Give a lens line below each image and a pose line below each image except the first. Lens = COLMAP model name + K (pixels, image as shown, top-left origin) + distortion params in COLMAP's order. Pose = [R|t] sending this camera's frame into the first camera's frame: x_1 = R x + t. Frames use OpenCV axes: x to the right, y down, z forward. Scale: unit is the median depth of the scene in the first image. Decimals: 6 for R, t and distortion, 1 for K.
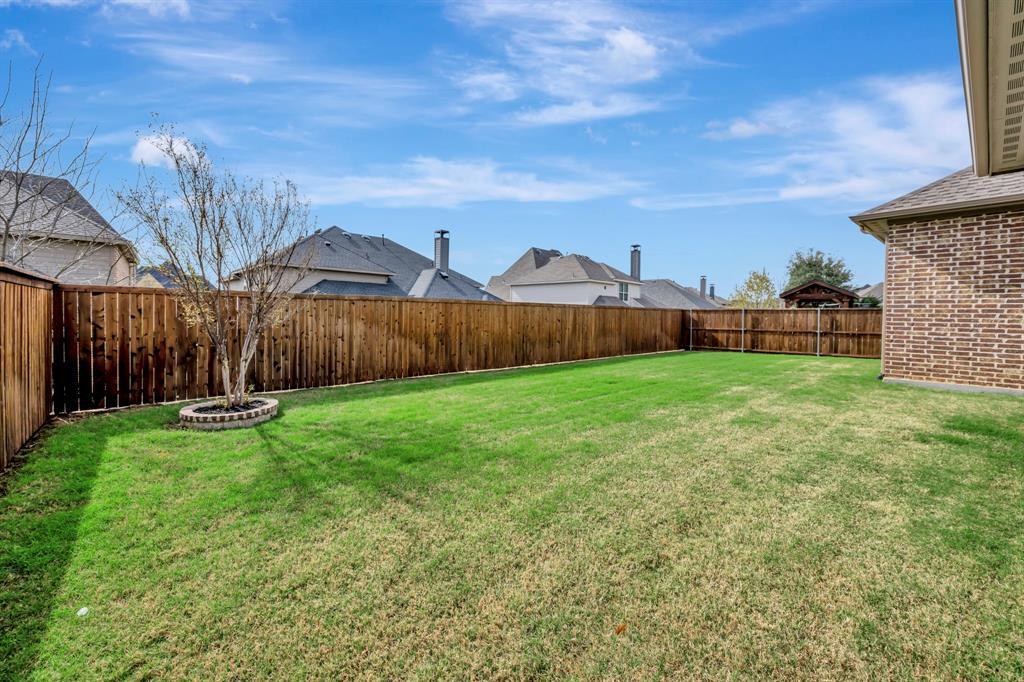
lens RADIAL K [[414.6, 0, 505.9], [0, 414.6, 341.6], [0, 0, 1]] dist [0.000264, -0.000006]
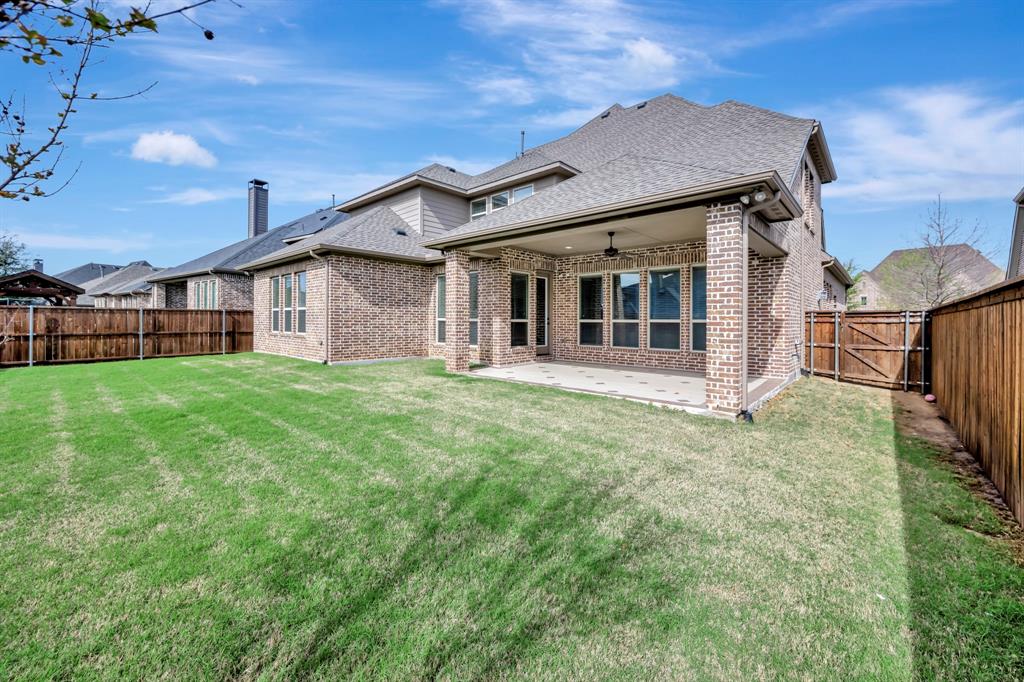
lens RADIAL K [[414.6, 0, 505.9], [0, 414.6, 341.6], [0, 0, 1]] dist [0.000264, -0.000006]
pose [[-0.122393, -0.063344, 0.990458, -0.278750], [0.053966, 0.996060, 0.070371, -0.025952], [-0.991013, 0.062064, -0.118493, 0.295401]]
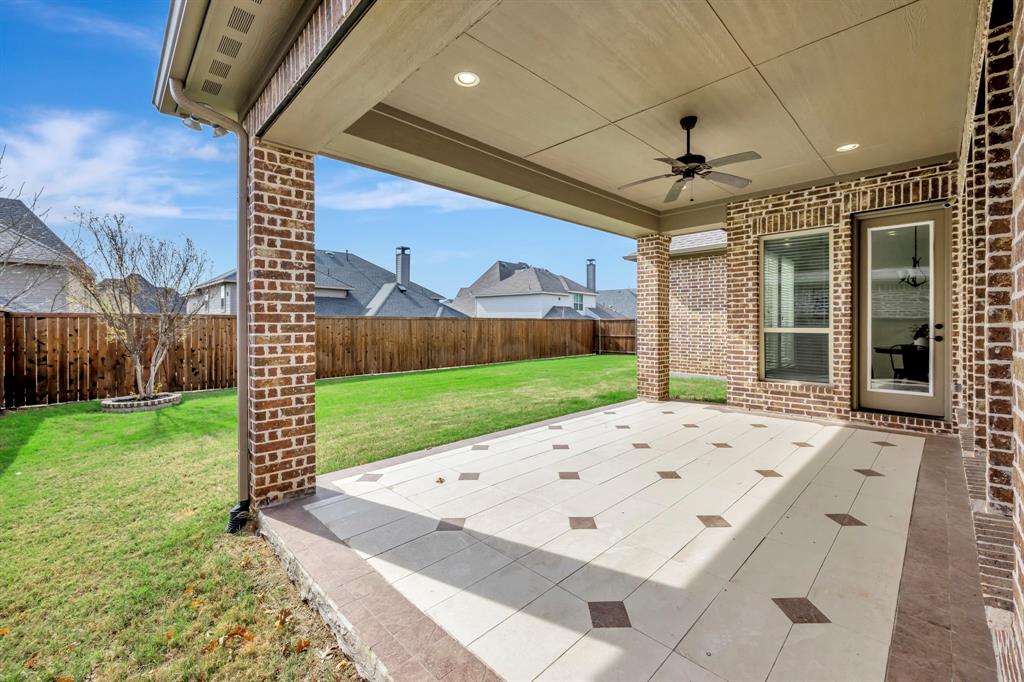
lens RADIAL K [[413.2, 0, 530.7], [0, 413.2, 341.0], [0, 0, 1]] dist [0.000155, 0.000349]
pose [[0.997047, -0.015329, 0.075247, 0.207014], [0.016900, 0.999651, -0.020286, 0.004706], [-0.074910, 0.021498, 0.996959, -0.189759]]
